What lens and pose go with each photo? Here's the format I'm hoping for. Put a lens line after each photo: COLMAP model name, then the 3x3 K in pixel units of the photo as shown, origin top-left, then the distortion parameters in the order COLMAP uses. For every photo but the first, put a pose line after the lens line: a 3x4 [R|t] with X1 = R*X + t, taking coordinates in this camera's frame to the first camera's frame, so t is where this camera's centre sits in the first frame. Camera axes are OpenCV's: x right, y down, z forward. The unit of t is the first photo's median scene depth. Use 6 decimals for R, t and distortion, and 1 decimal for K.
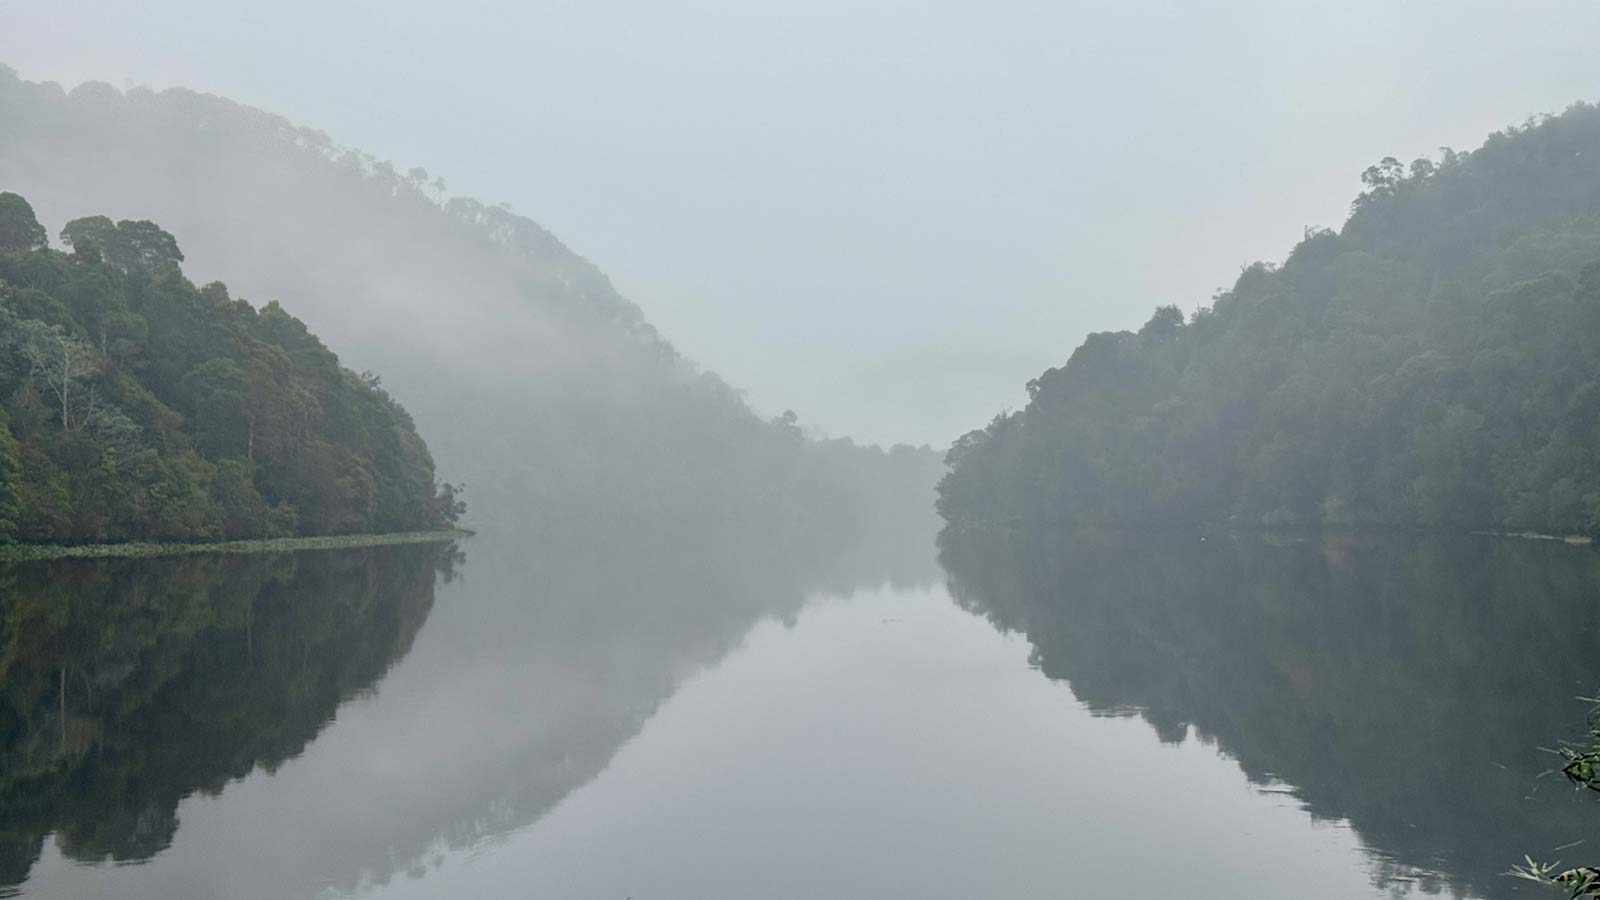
lens RADIAL K [[1386.7, 0, 800.0], [0, 1386.7, 450.0], [0, 0, 1]] dist [0.031710, -0.006982]
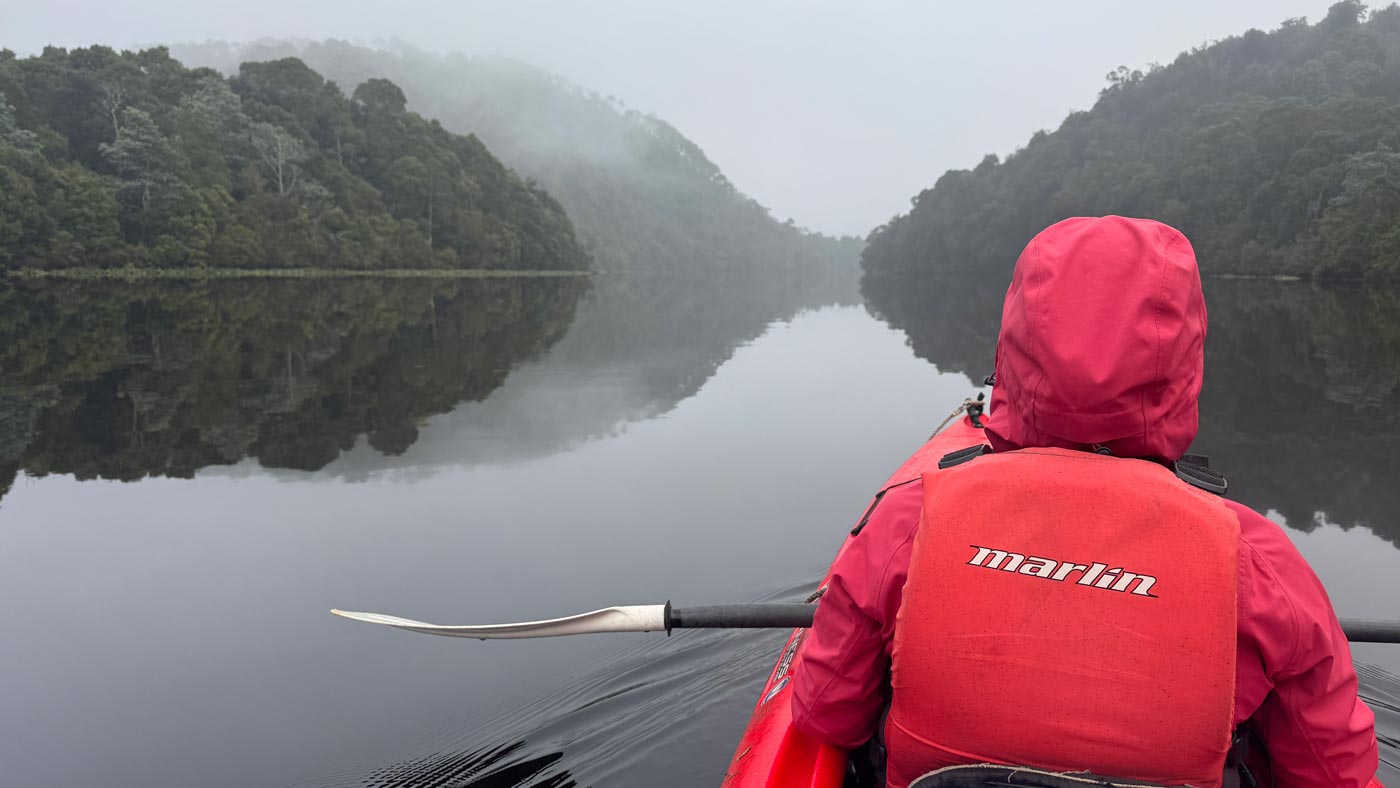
lens RADIAL K [[1075.6, 0, 700.0], [0, 1075.6, 394.0], [0, 0, 1]] dist [0.182979, -0.525476]
pose [[0.999373, 0.013731, -0.032643, -0.053880], [-0.007609, 0.983499, 0.180752, -0.038356], [0.034586, -0.180391, 0.982987, -0.384085]]
